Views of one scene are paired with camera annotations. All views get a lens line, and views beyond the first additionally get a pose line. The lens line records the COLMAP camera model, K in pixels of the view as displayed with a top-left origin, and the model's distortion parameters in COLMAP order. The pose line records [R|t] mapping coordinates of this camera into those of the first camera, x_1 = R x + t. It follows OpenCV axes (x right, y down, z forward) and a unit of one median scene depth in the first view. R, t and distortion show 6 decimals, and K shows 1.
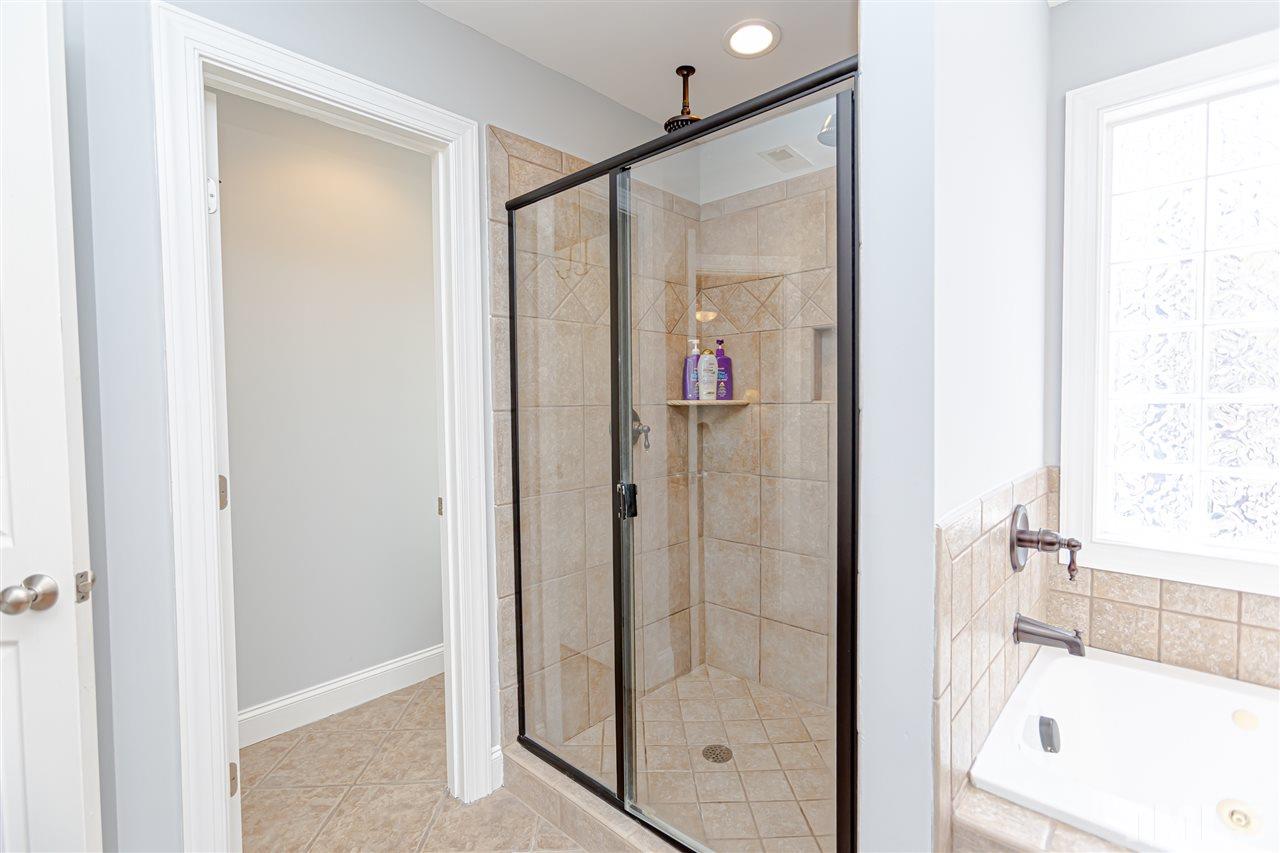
lens RADIAL K [[565.6, 0, 641.0], [0, 565.6, 425.1], [0, 0, 1]] dist [0.001406, 0.002178]
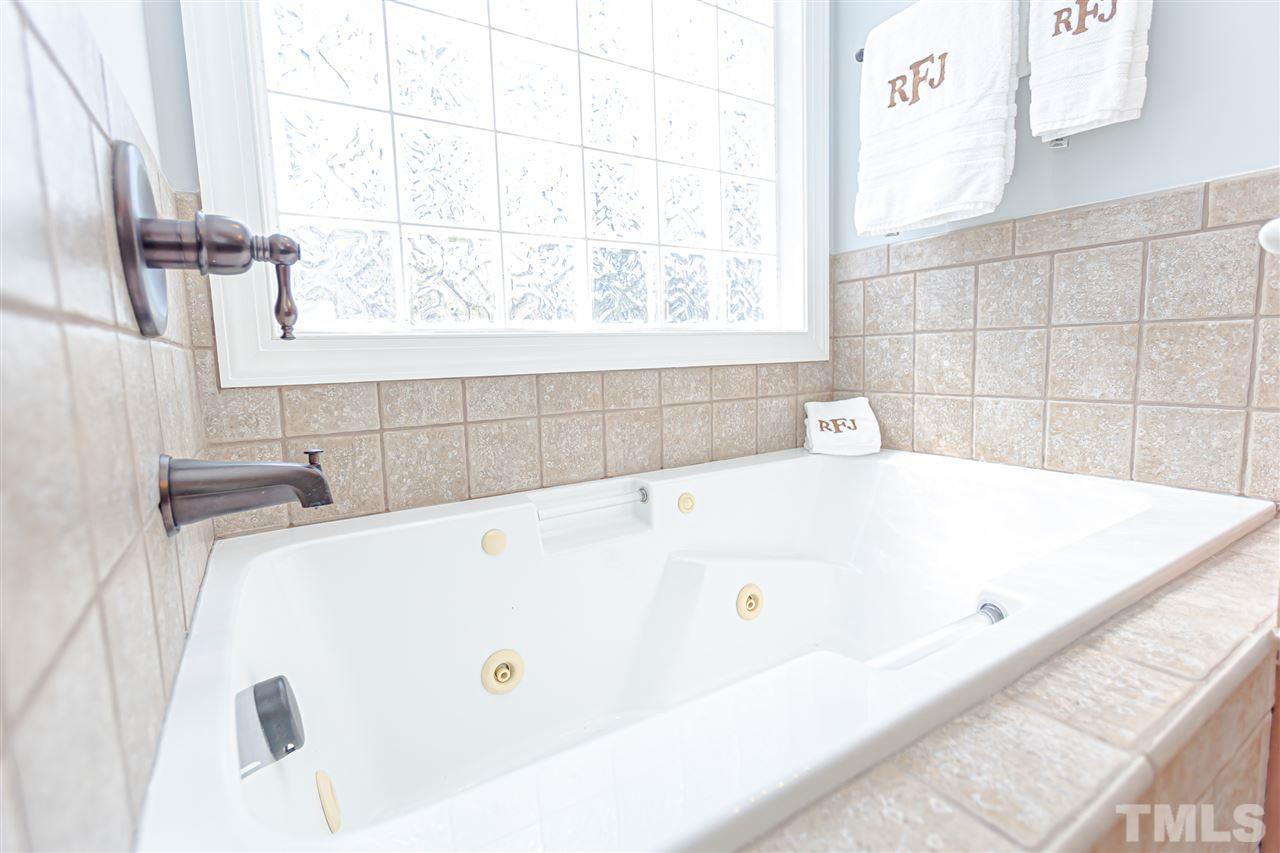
lens RADIAL K [[612.7, 0, 635.4], [0, 612.7, 416.6], [0, 0, 1]] dist [0.004655, 0.000003]
pose [[0.257941, -0.103042, 0.960650, 0.366361], [0.055431, 0.994237, 0.091761, 0.291579], [-0.964569, 0.029581, 0.262166, 0.605444]]
